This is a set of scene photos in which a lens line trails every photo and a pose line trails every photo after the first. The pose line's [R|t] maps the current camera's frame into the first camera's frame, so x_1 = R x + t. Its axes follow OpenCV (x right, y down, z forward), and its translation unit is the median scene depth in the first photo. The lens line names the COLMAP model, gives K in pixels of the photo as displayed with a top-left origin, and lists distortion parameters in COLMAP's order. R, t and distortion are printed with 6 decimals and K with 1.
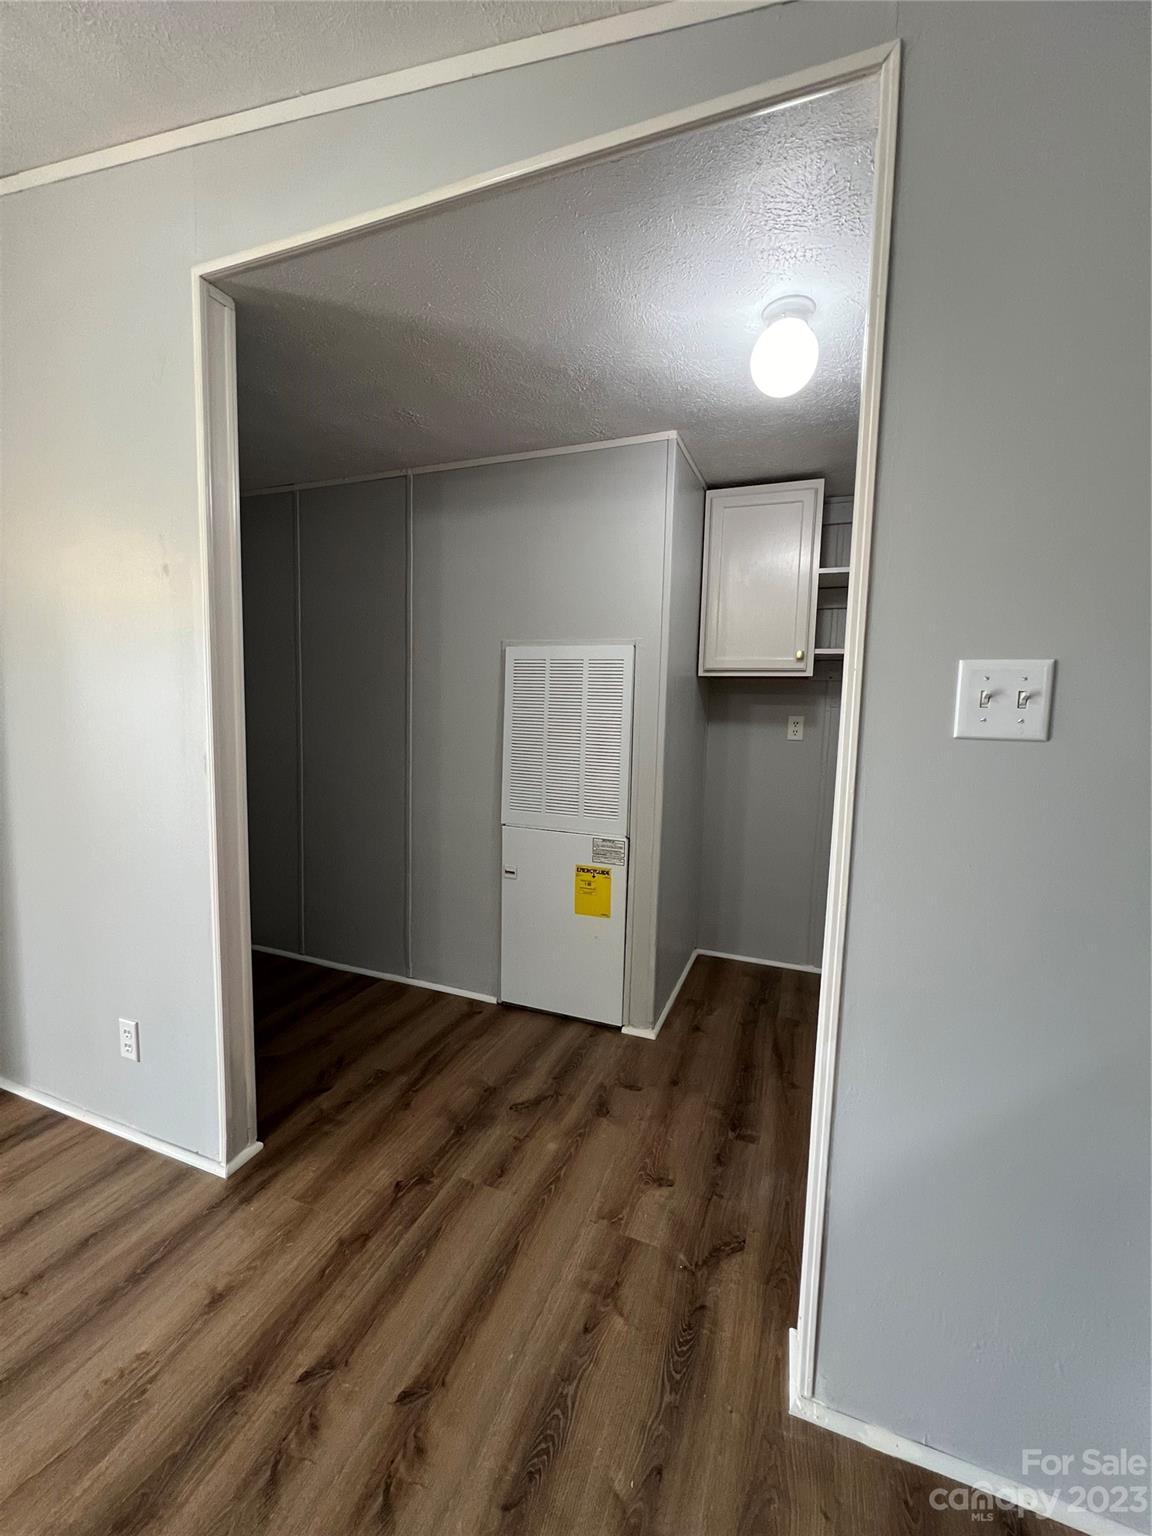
lens RADIAL K [[616.2, 0, 575.6], [0, 616.2, 757.6], [0, 0, 1]] dist [0.000891, 0.000088]
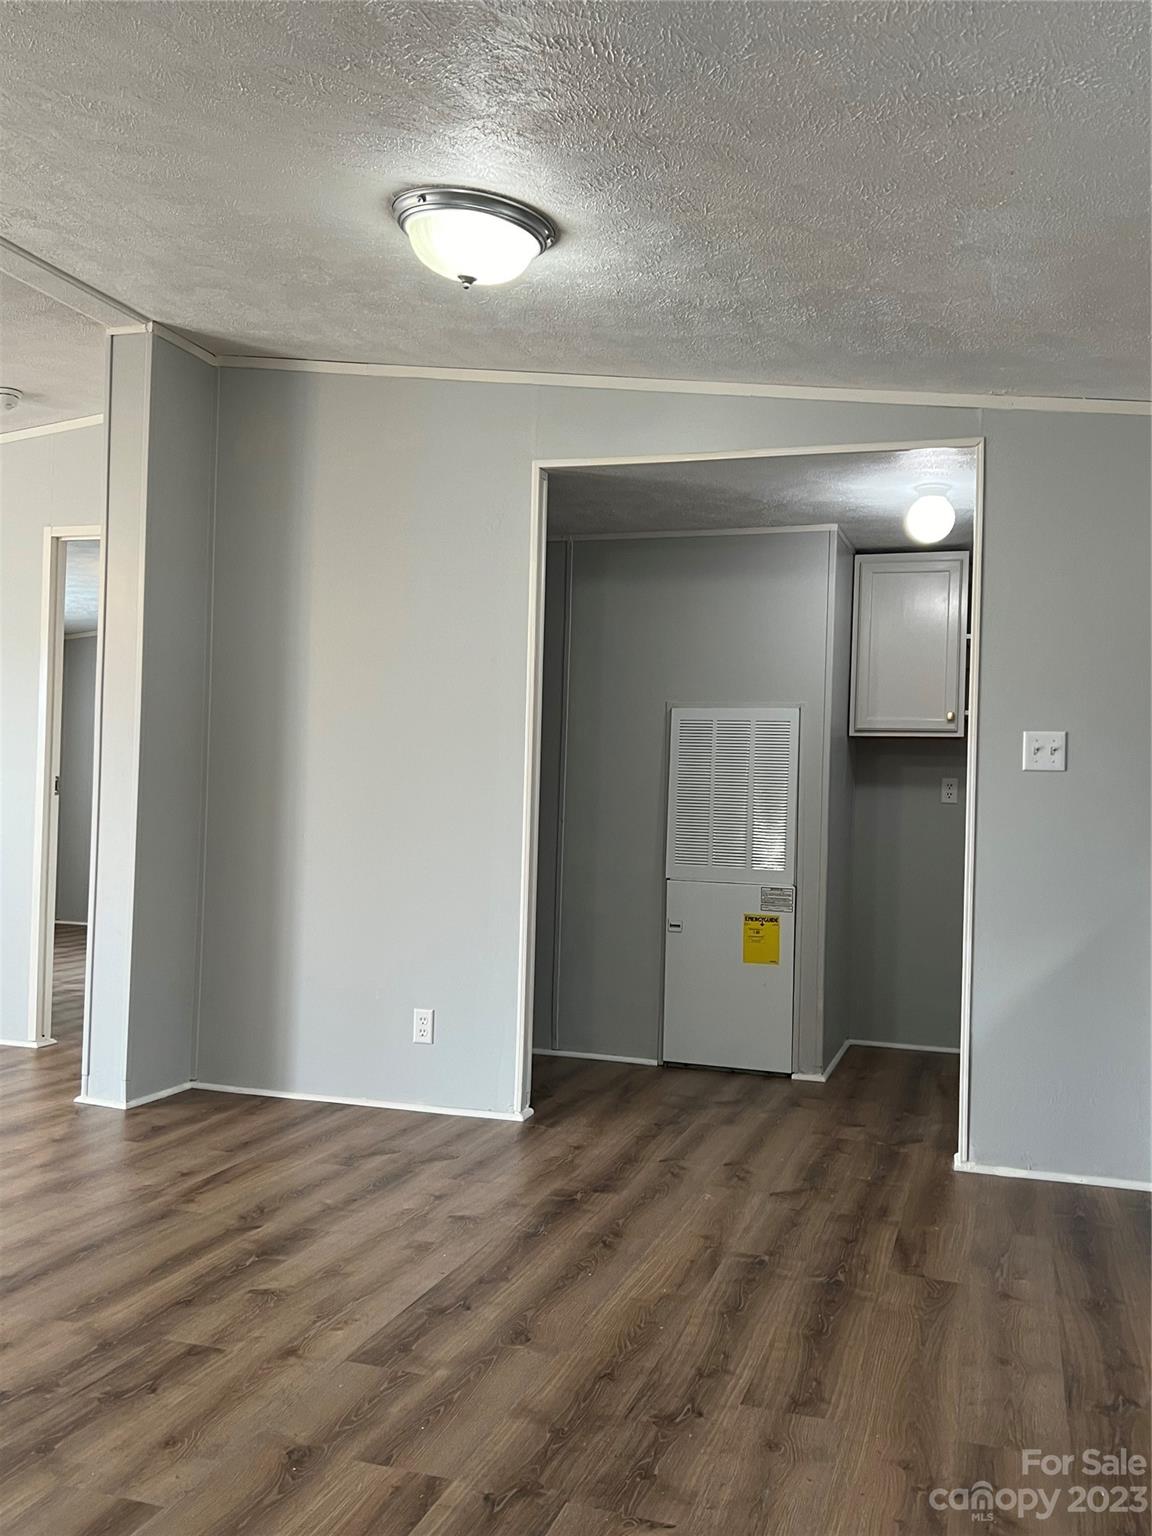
lens RADIAL K [[1356.0, 0, 568.3], [0, 1356.0, 770.6], [0, 0, 1]] dist [0.162512, -0.264095]
pose [[0.998095, 0.004404, 0.061536, -0.444311], [0.001790, 0.994962, -0.100239, 0.163205], [-0.061667, 0.100159, 0.993059, -1.315696]]
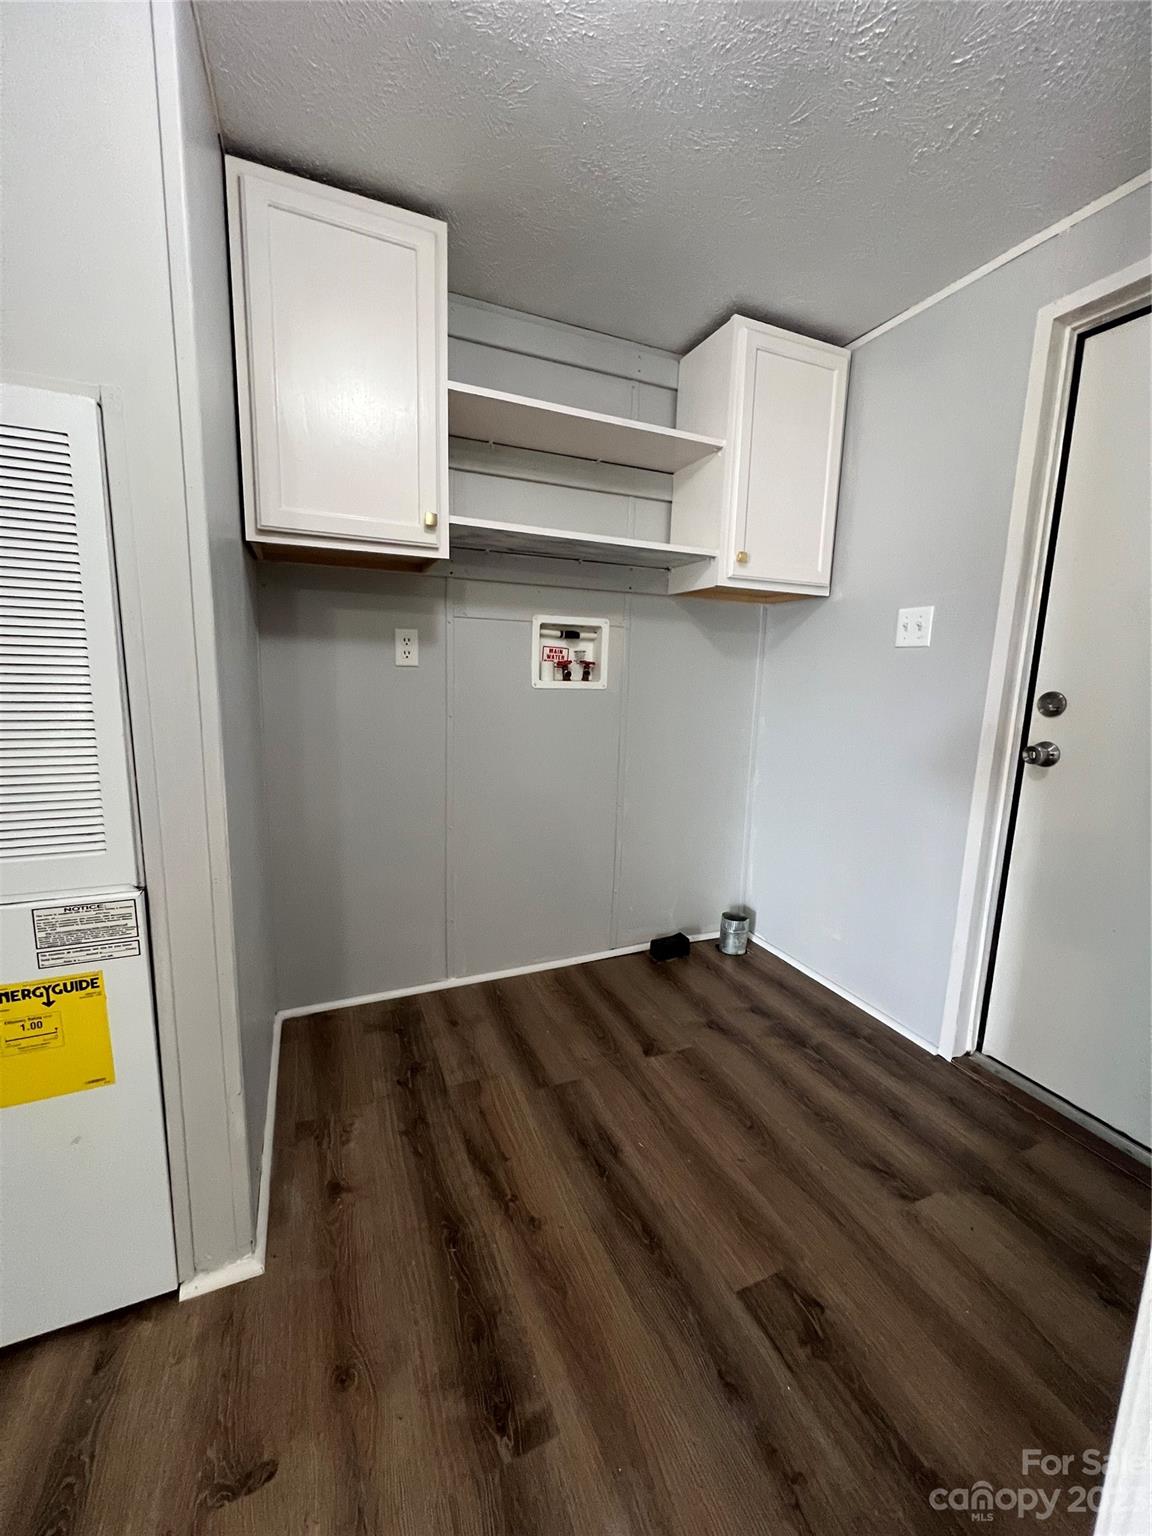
lens RADIAL K [[612.7, 0, 576.0], [0, 612.7, 768.0], [0, 0, 1]] dist [-0.000051, 0.000024]
pose [[0.707810, -0.118869, 0.696330, 0.013221], [0.049954, 0.991695, 0.118513, 0.014718], [-0.704635, -0.049100, 0.707869, 0.490134]]
